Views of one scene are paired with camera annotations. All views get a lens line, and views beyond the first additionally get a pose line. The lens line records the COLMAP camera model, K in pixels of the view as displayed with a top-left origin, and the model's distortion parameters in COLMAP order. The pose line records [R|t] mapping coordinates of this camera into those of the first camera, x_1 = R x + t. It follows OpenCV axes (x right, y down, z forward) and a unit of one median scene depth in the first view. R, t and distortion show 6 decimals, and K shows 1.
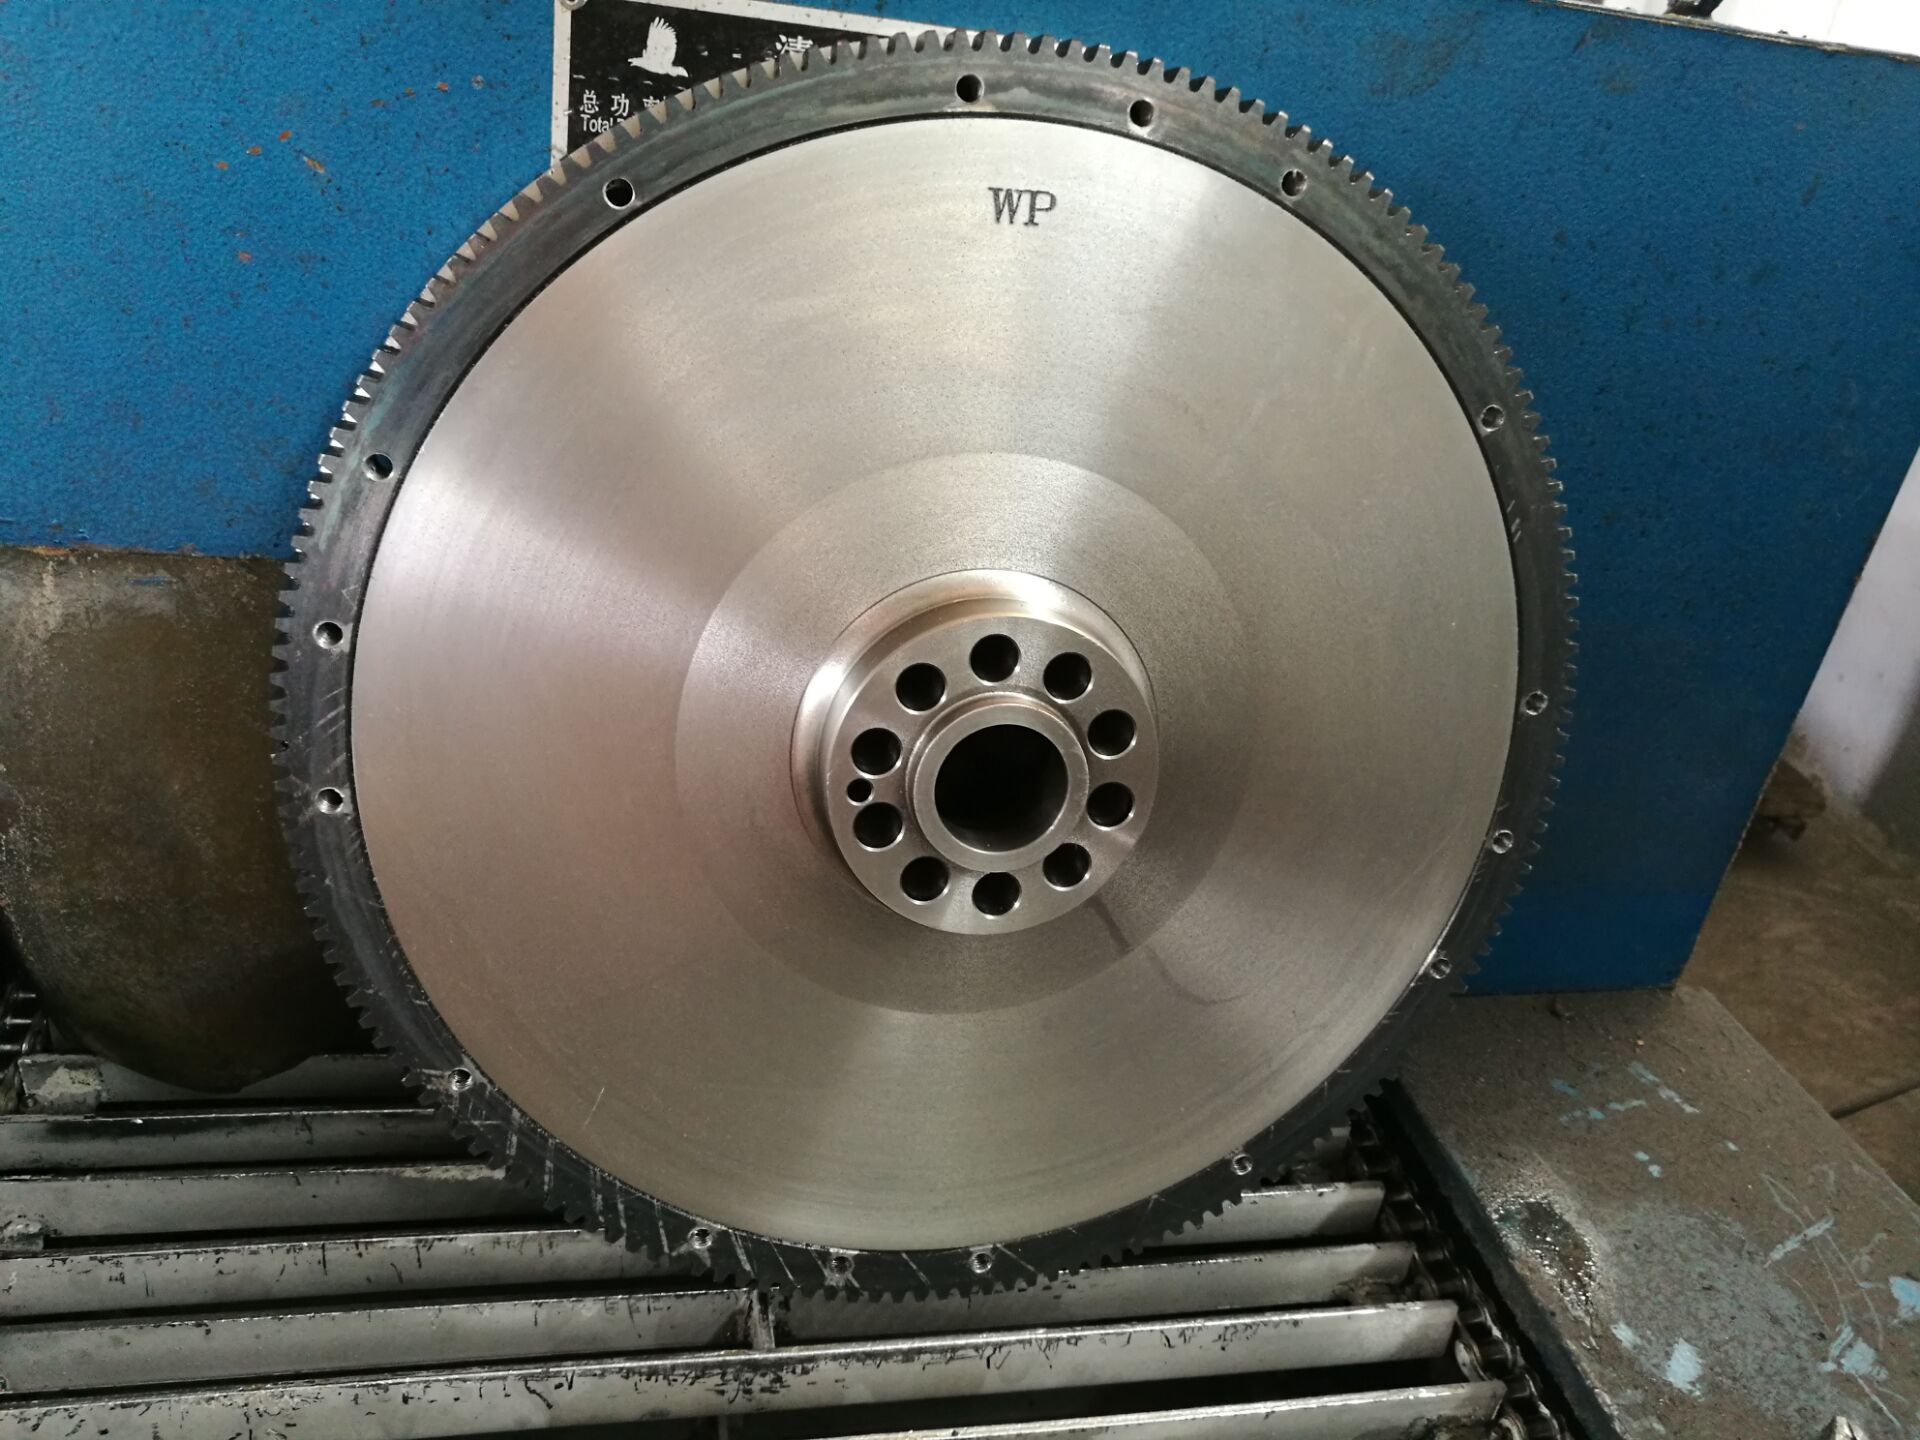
lens RADIAL K [[1543.7, 0, 957.8], [0, 1543.7, 712.1], [0, 0, 1]] dist [-0.027719, 0.068029]
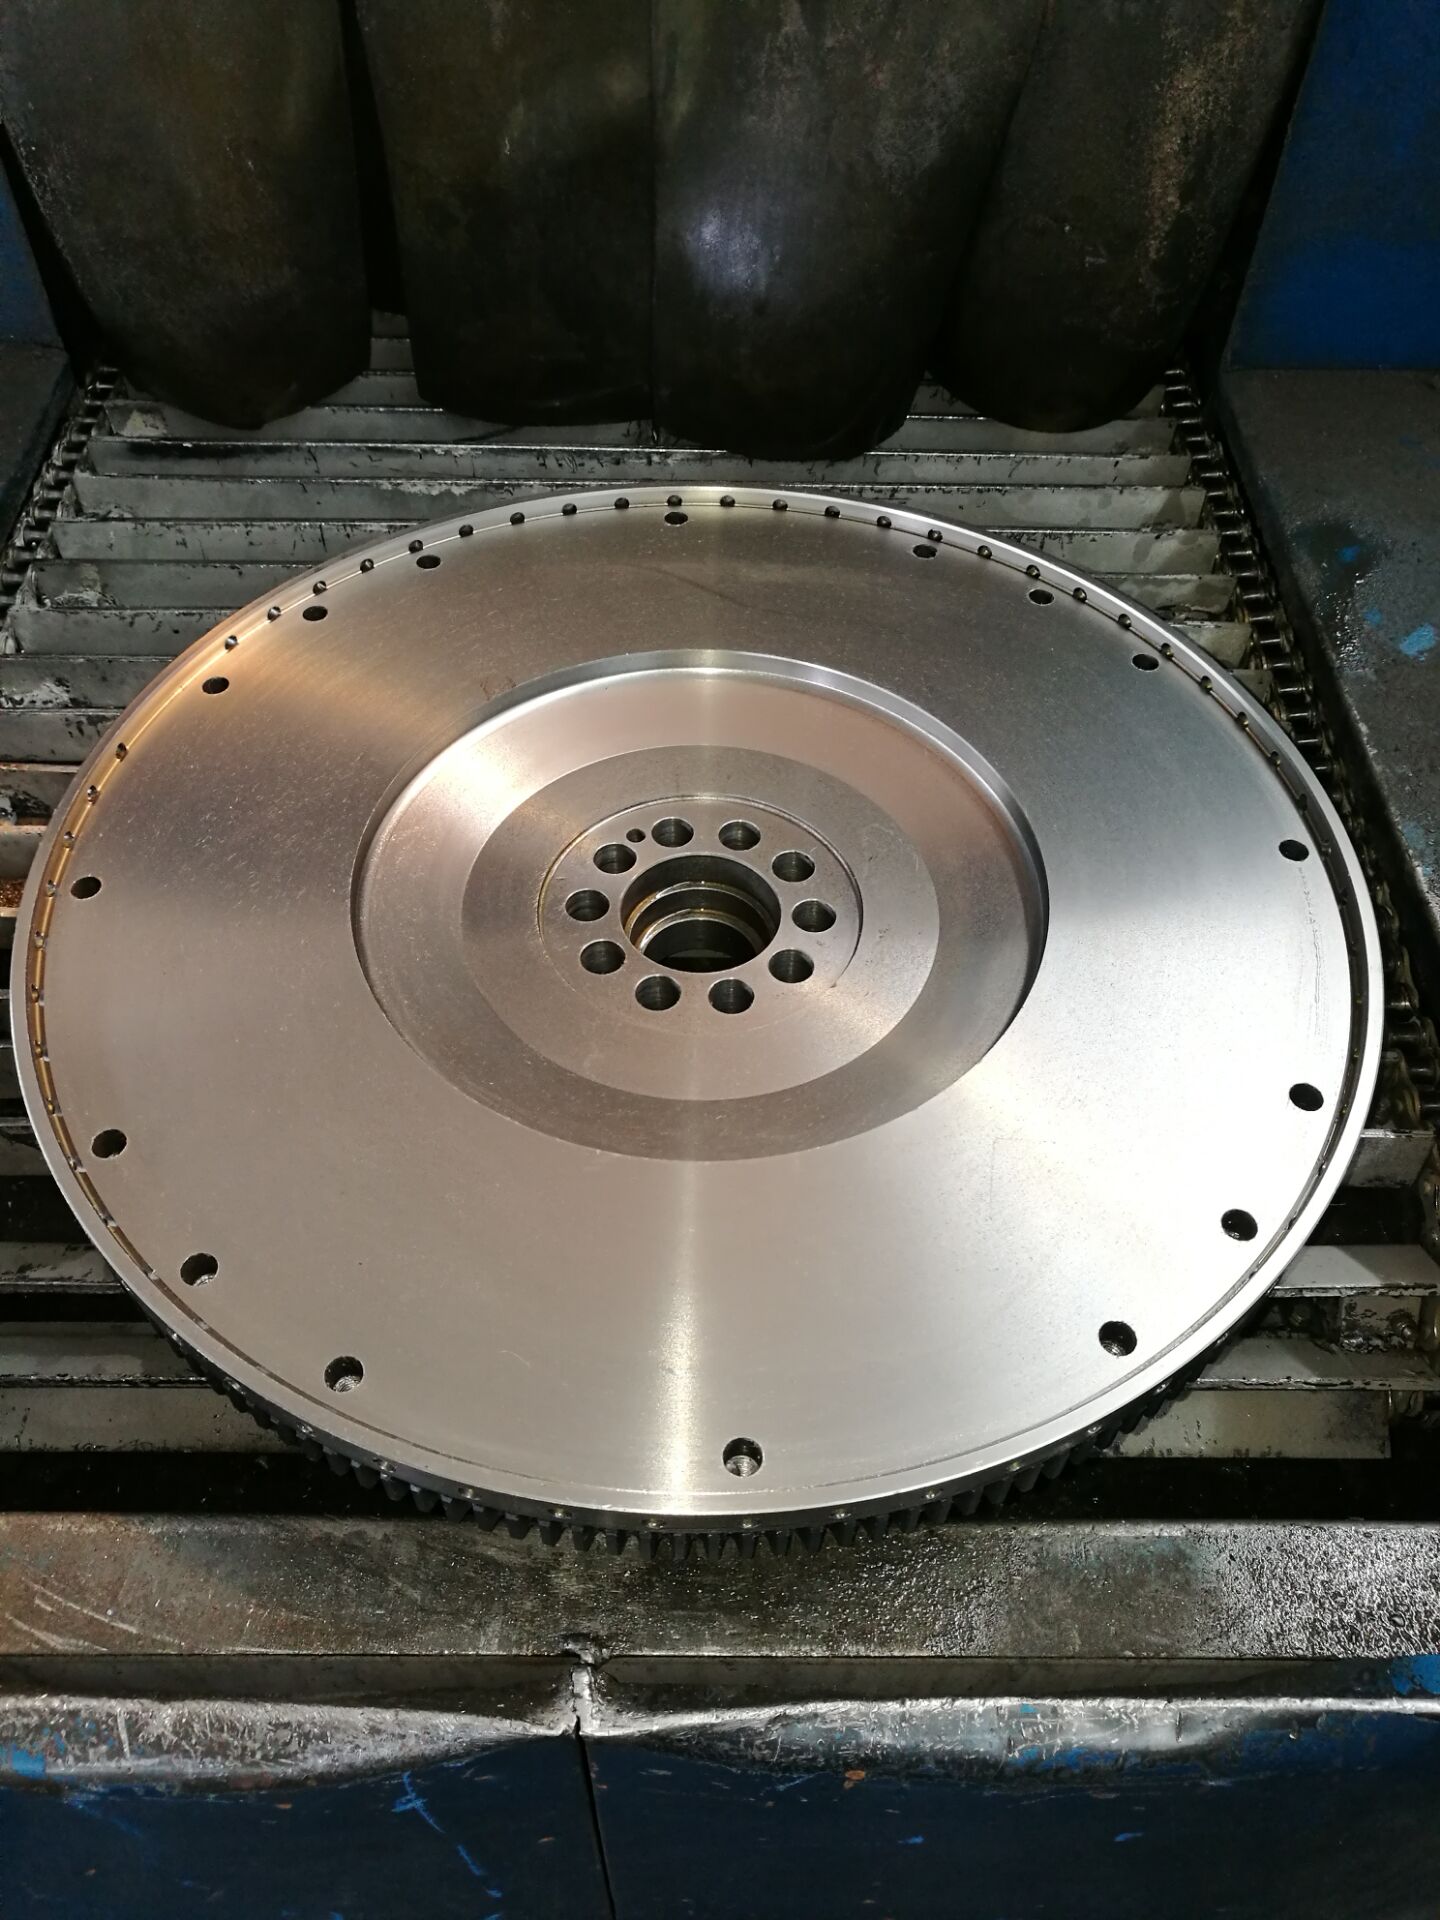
lens RADIAL K [[1543.7, 0, 720.0], [0, 1543.7, 960.0], [0, 0, 1]] dist [-0.027719, 0.068029]
pose [[0.972441, 0.071969, -0.221766, 0.220059], [0.015632, 0.928900, 0.370000, 0.198651], [0.232627, -0.363269, 0.902175, -0.218656]]
